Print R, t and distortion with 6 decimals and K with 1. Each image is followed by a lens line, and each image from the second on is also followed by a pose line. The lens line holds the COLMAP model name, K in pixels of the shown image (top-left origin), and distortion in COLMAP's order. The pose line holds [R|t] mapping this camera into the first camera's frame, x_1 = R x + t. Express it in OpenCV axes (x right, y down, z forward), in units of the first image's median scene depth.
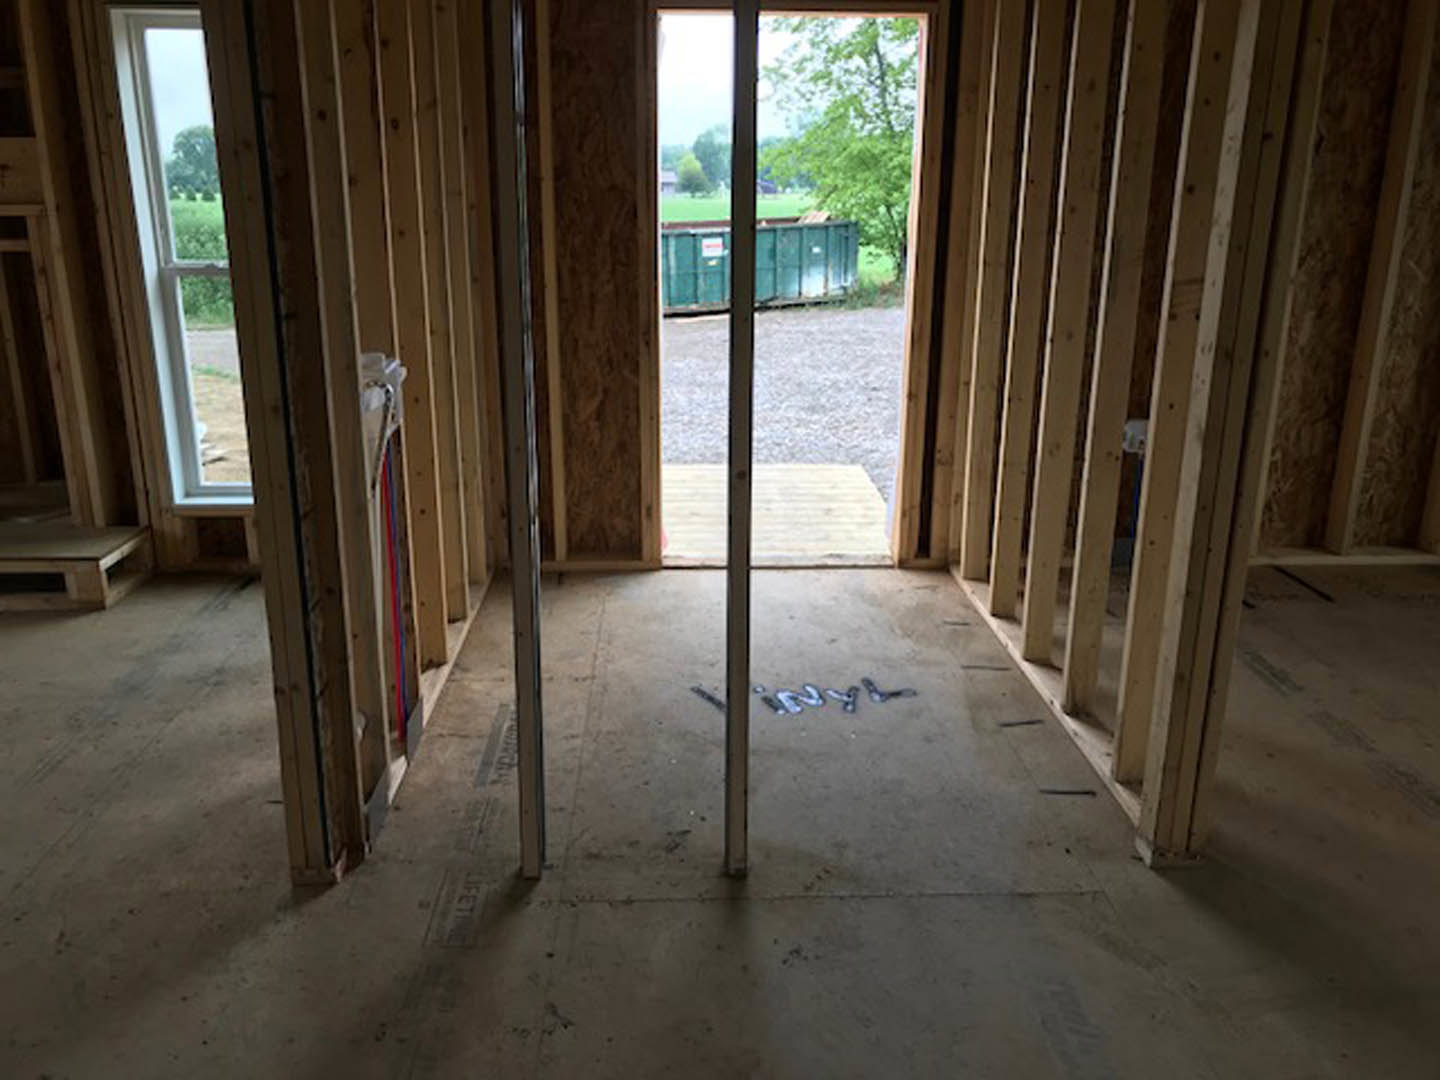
lens RADIAL K [[1172.3, 0, 721.6], [0, 1172.3, 540.3], [0, 0, 1]] dist [-0.001850, 0.019136]
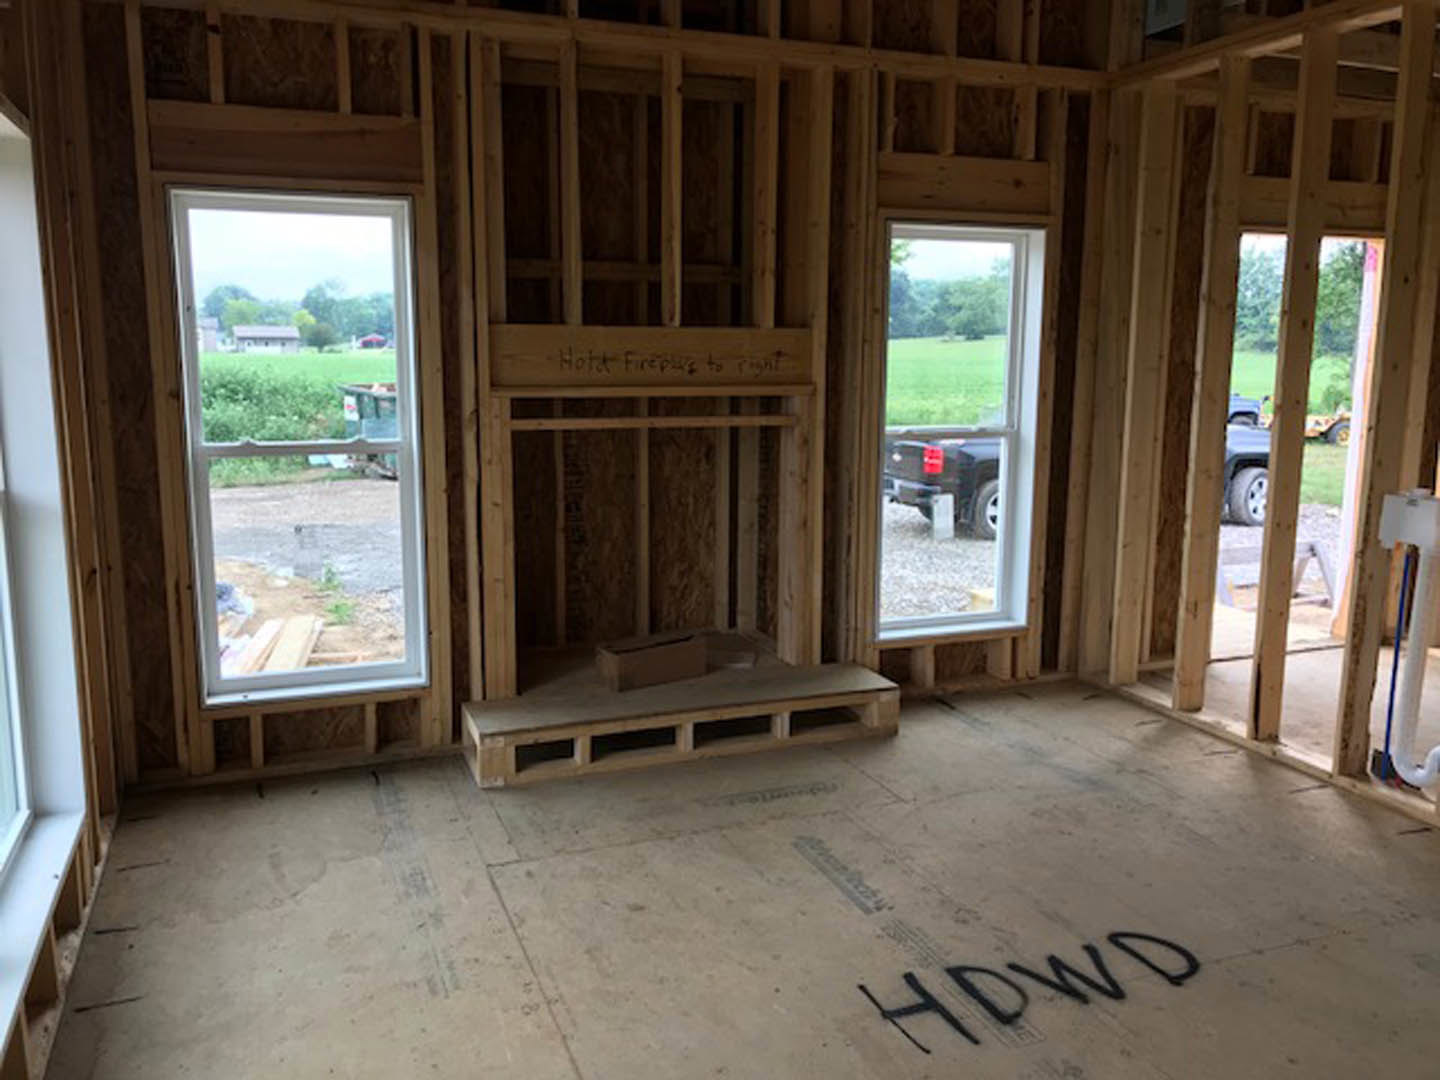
lens RADIAL K [[1172.3, 0, 716.9], [0, 1172.3, 536.3], [0, 0, 1]] dist [-0.001850, 0.019136]
pose [[0.953214, -0.059154, 0.296452, -0.956627], [0.096066, 0.989107, -0.111526, -0.018856], [-0.286626, 0.134787, 0.948514, -0.040103]]
